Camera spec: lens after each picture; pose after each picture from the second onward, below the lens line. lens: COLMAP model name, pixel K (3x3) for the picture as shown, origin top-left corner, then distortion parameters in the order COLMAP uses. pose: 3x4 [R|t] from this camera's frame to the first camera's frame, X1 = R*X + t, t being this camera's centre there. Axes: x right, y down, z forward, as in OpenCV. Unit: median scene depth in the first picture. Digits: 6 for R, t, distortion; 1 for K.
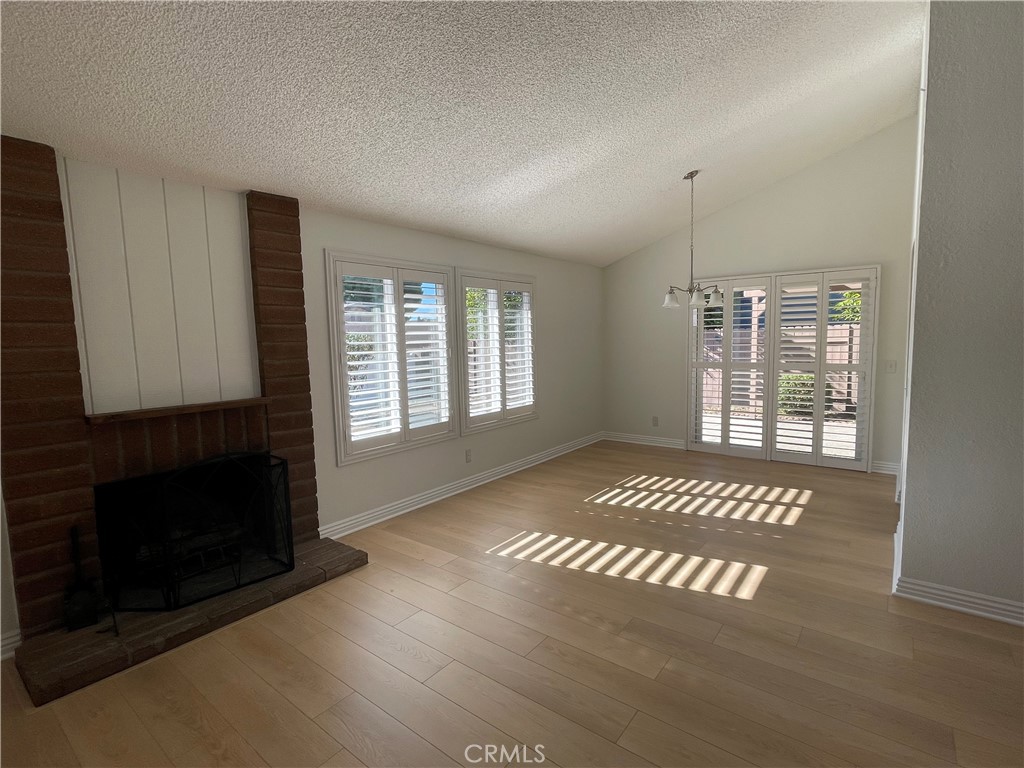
lens RADIAL K [[504.8, 0, 509.6], [0, 504.8, 389.2], [0, 0, 1]] dist [-0.007463, 0.003351]
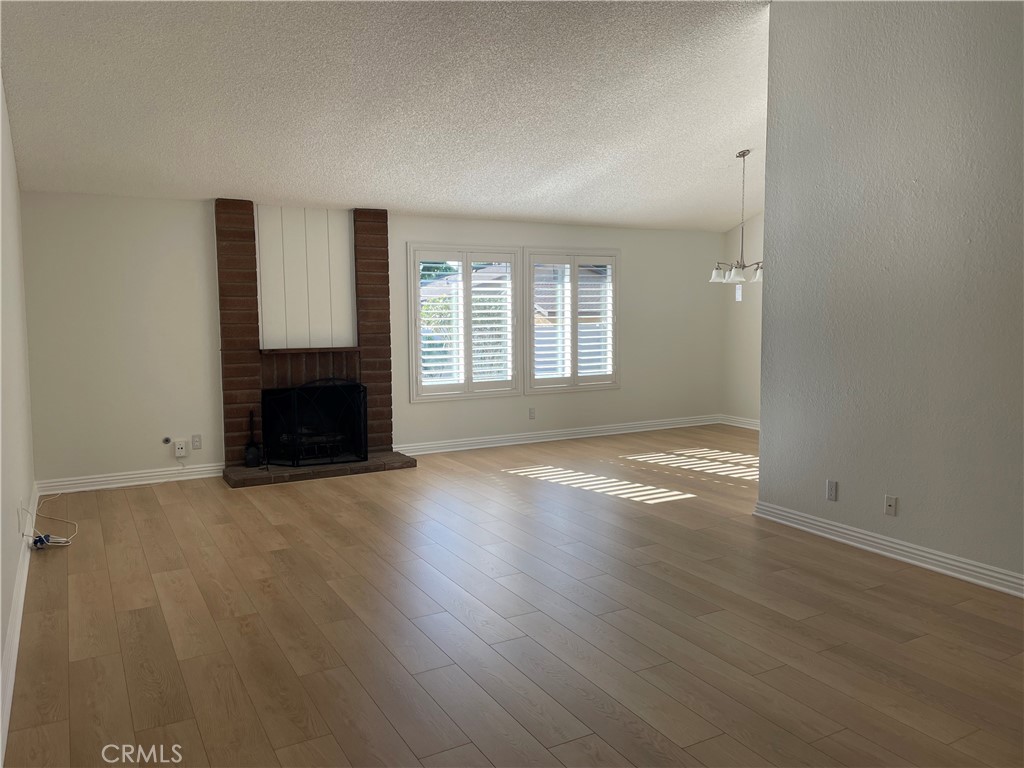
lens RADIAL K [[774.8, 0, 513.7], [0, 774.8, 380.2], [0, 0, 1]] dist [0.061514, -0.001963]
pose [[0.926375, 0.052416, -0.372937, 0.758659], [-0.053511, 0.998540, 0.007424, 0.070134], [0.372782, 0.013079, 0.927827, -0.907696]]
